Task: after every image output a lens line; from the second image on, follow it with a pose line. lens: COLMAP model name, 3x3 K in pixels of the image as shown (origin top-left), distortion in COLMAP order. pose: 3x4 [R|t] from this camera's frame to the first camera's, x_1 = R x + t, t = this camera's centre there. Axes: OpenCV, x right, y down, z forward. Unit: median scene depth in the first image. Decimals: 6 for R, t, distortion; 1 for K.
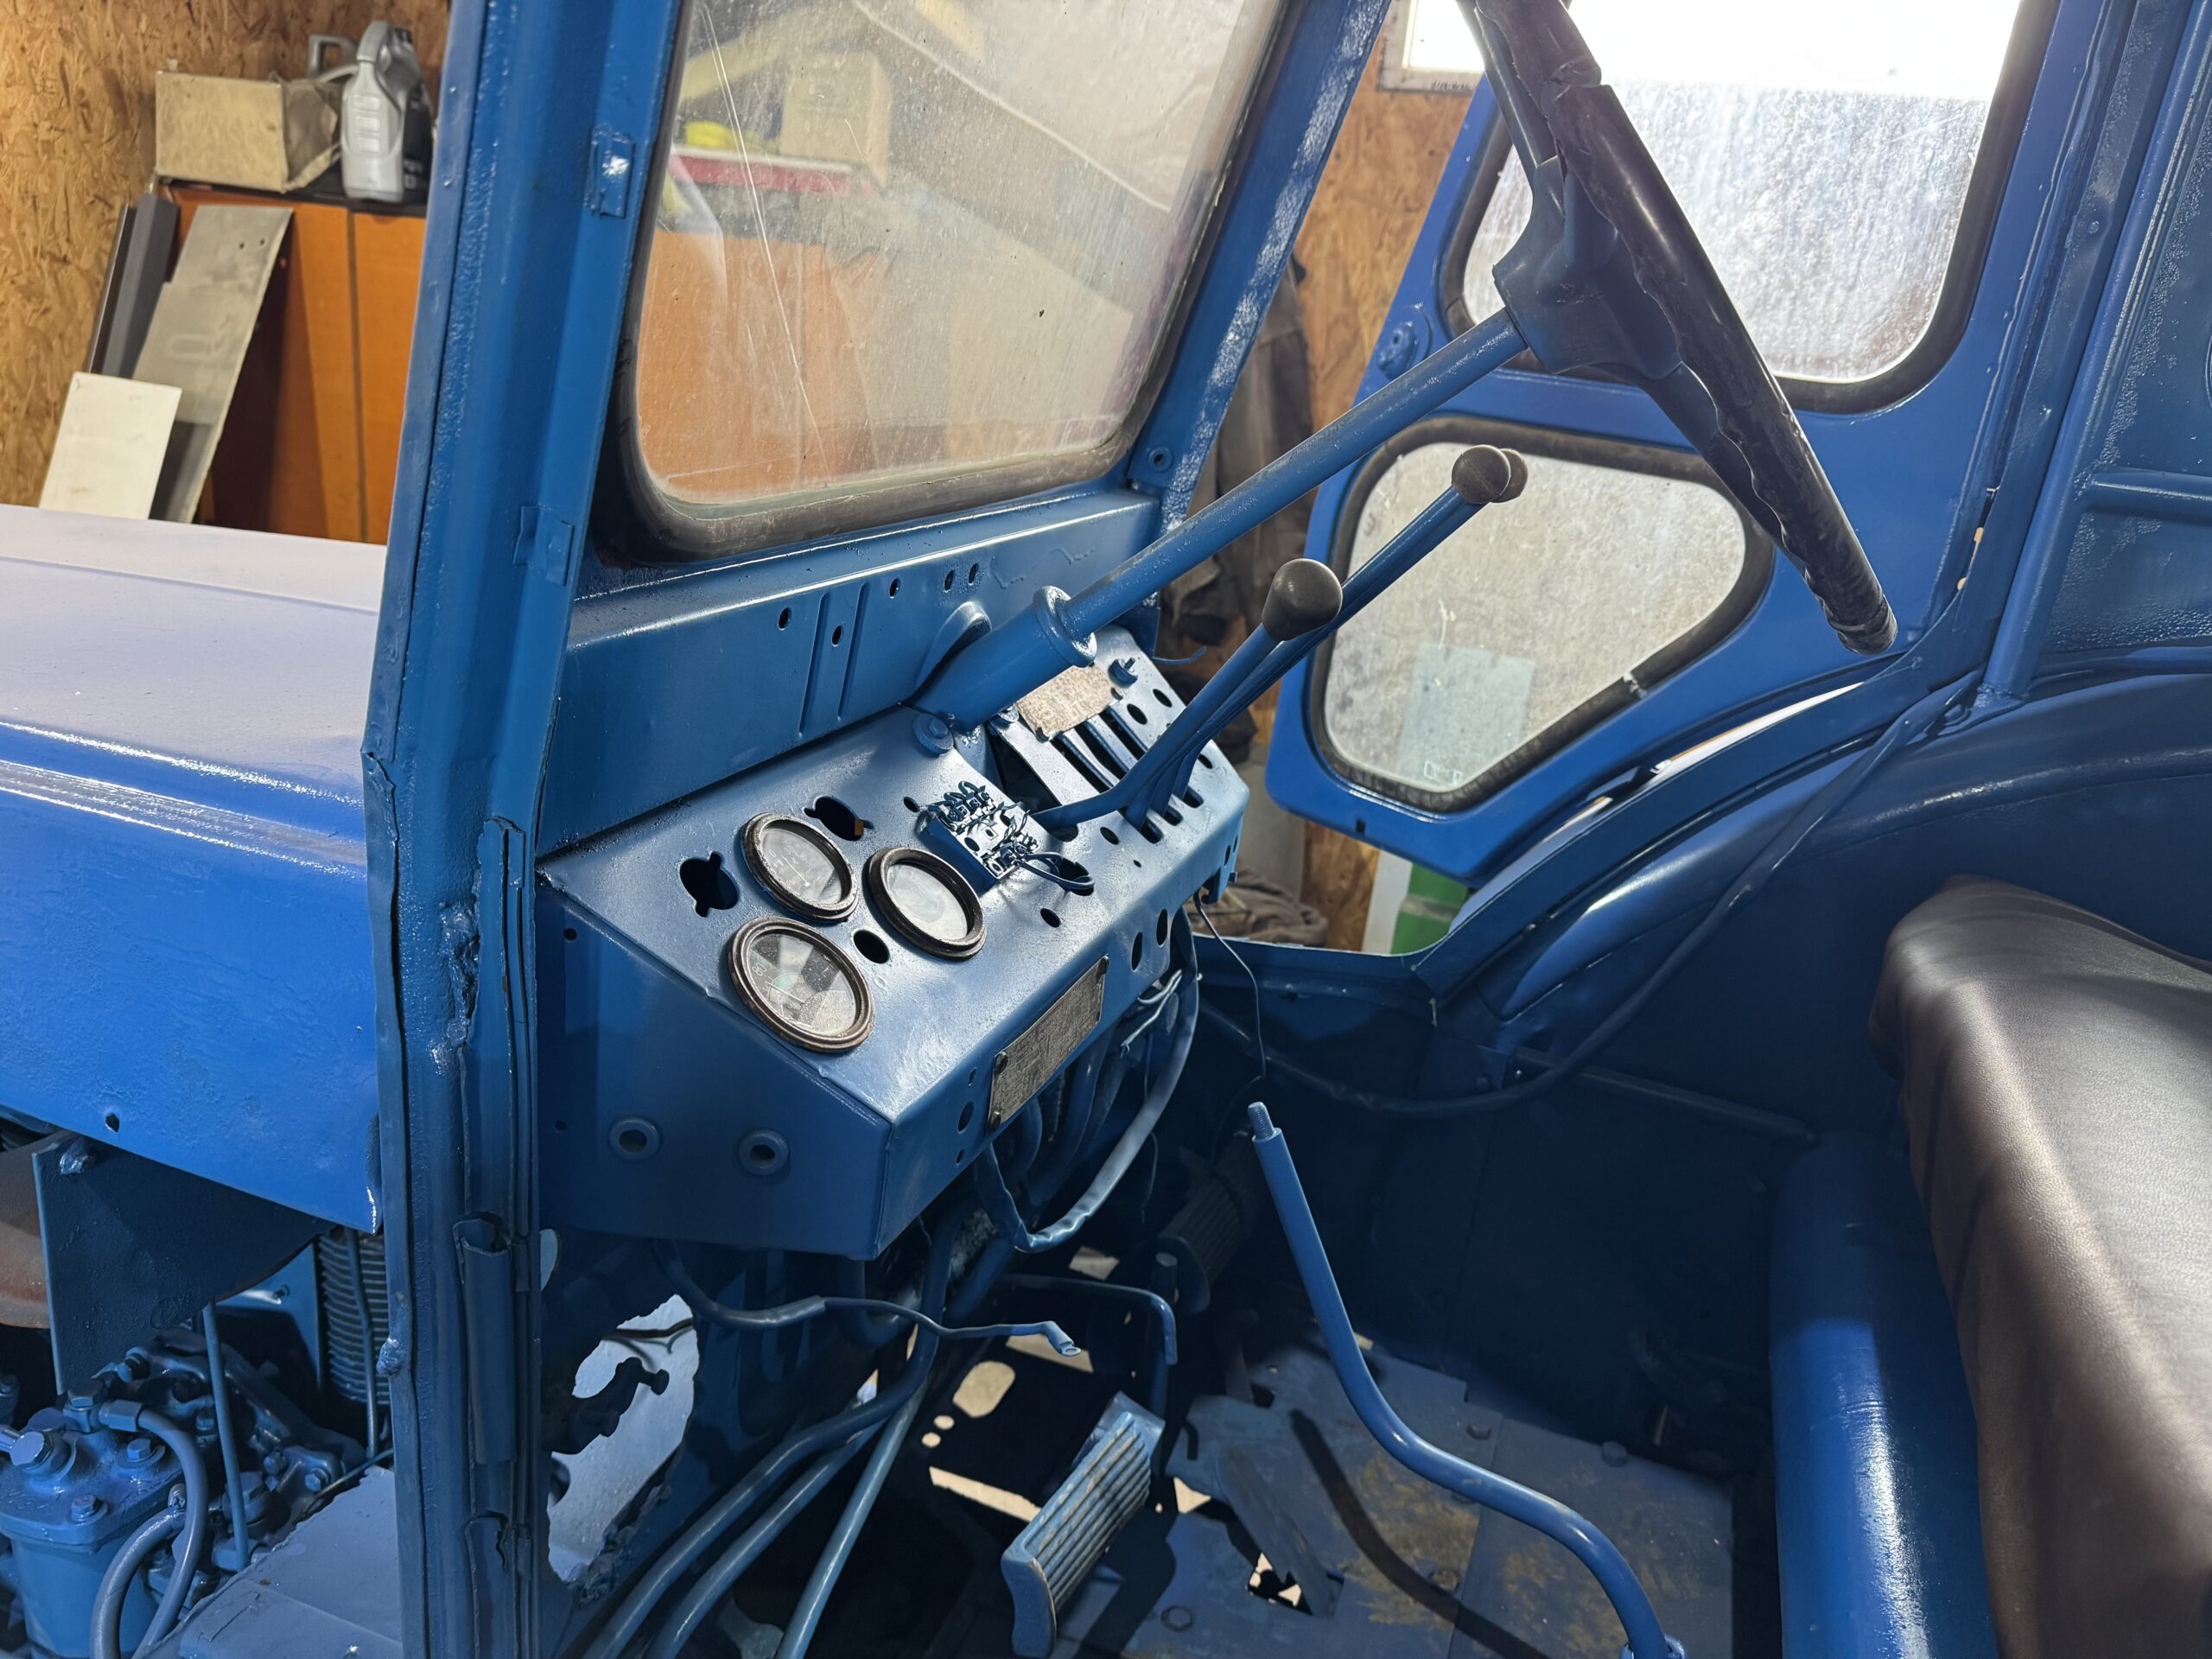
lens RADIAL K [[1575.8, 0, 1095.3], [0, 1575.8, 814.8], [0, 0, 1]] dist [0.002925, -0.014135]
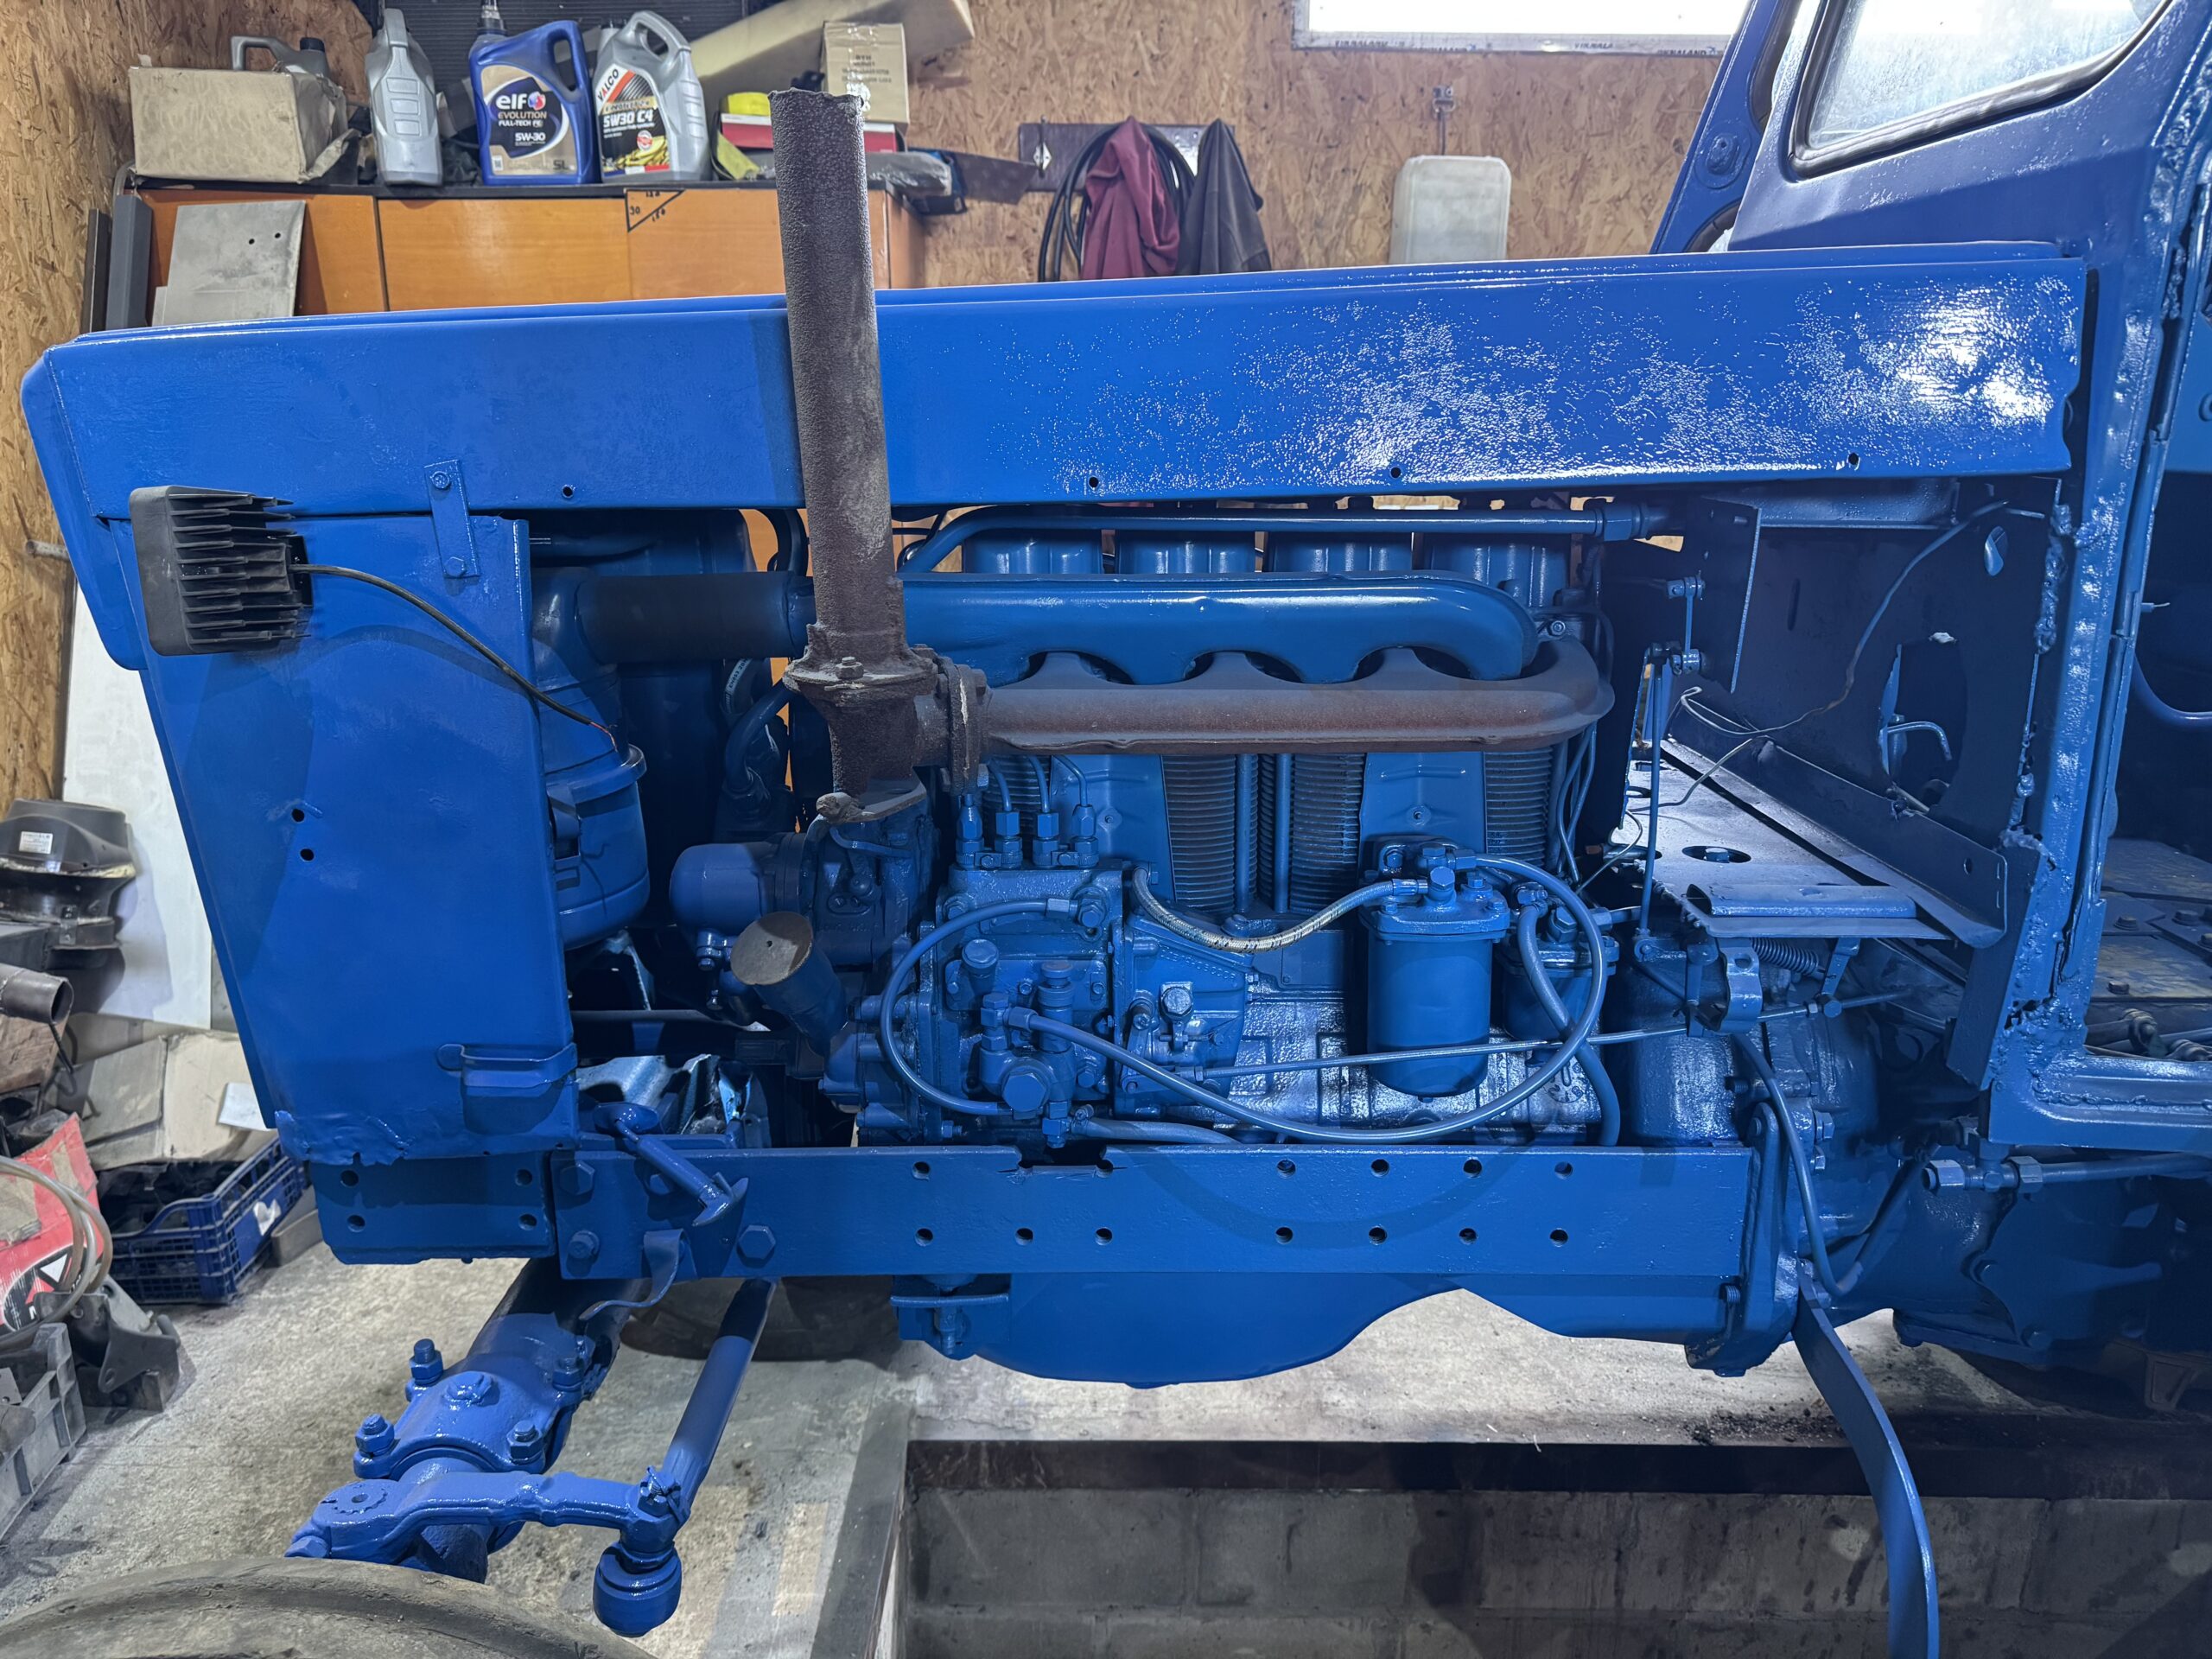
lens RADIAL K [[1575.8, 0, 1093.6], [0, 1575.8, 837.4], [0, 0, 1]] dist [0.002925, -0.014135]
pose [[0.935678, -0.177608, 0.304896, -0.423274], [0.185152, 0.982701, 0.004242, 0.096606], [-0.300375, 0.052483, 0.952376, -0.070169]]
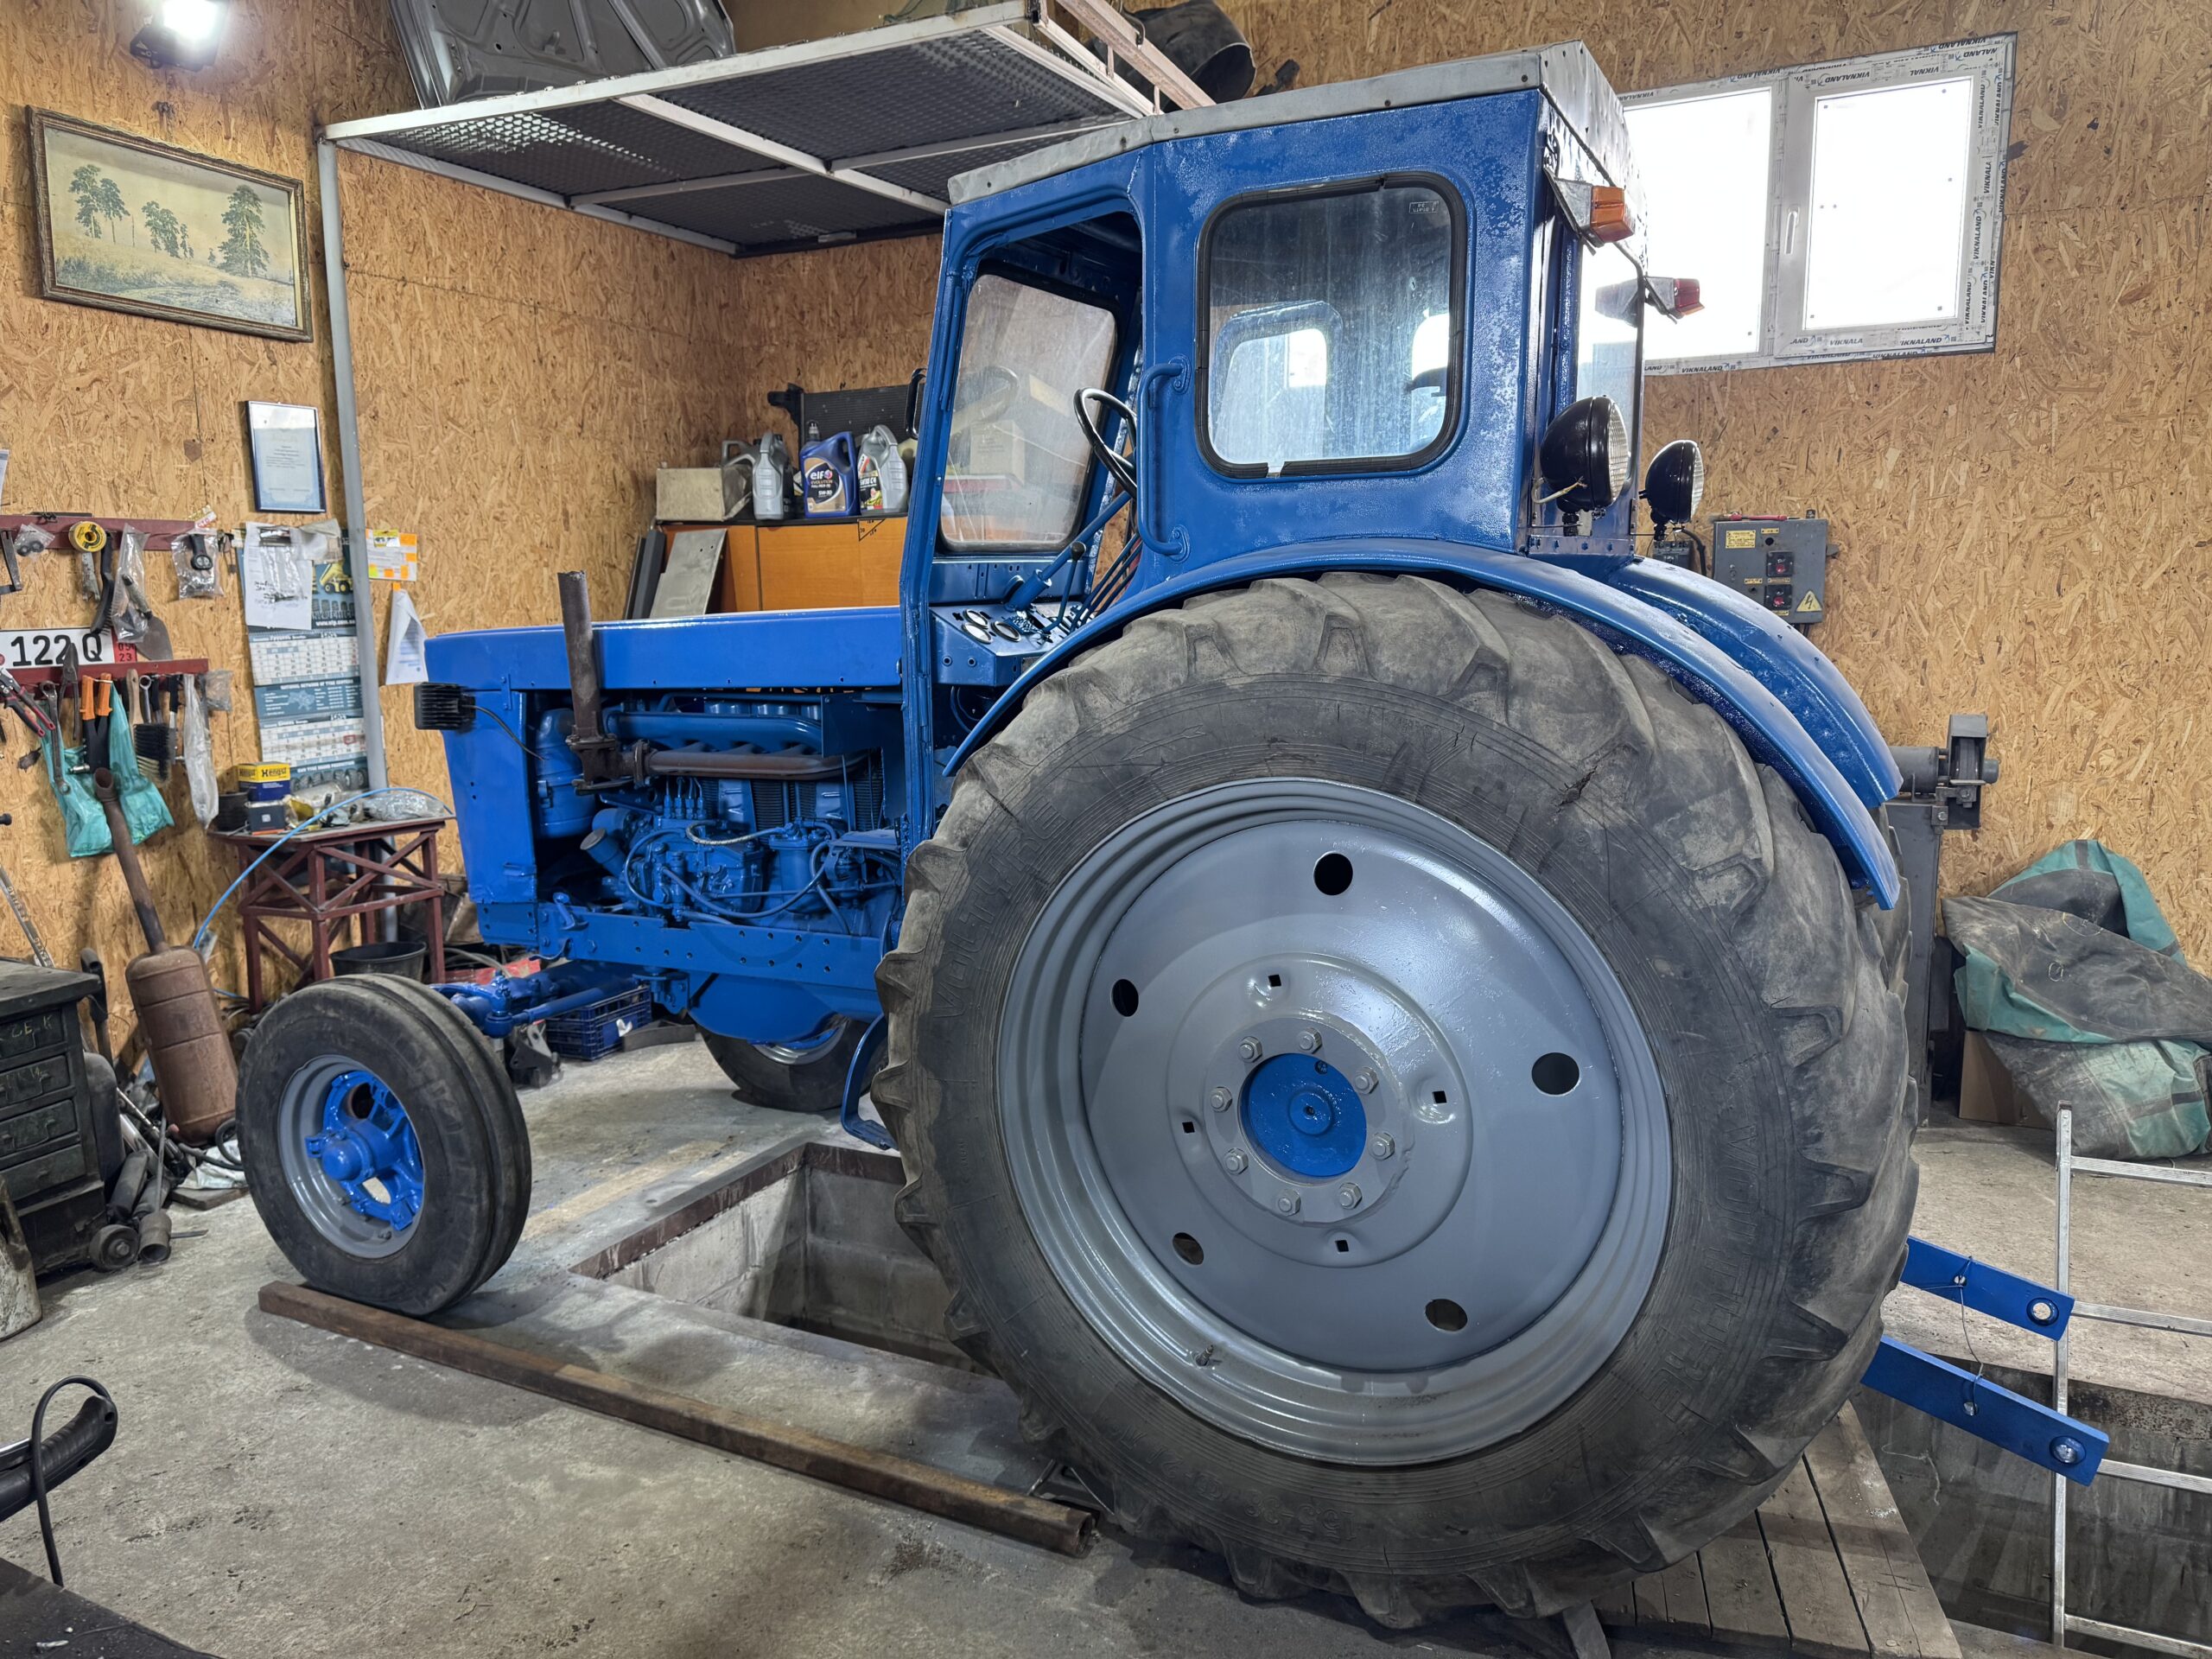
lens RADIAL K [[1575.8, 0, 1130.2], [0, 1575.8, 842.4], [0, 0, 1]] dist [0.002925, -0.014135]
pose [[0.989524, -0.089916, -0.112950, 0.169478], [0.072520, 0.986075, -0.149659, 0.326745], [0.124834, 0.139900, 0.982265, -0.801214]]
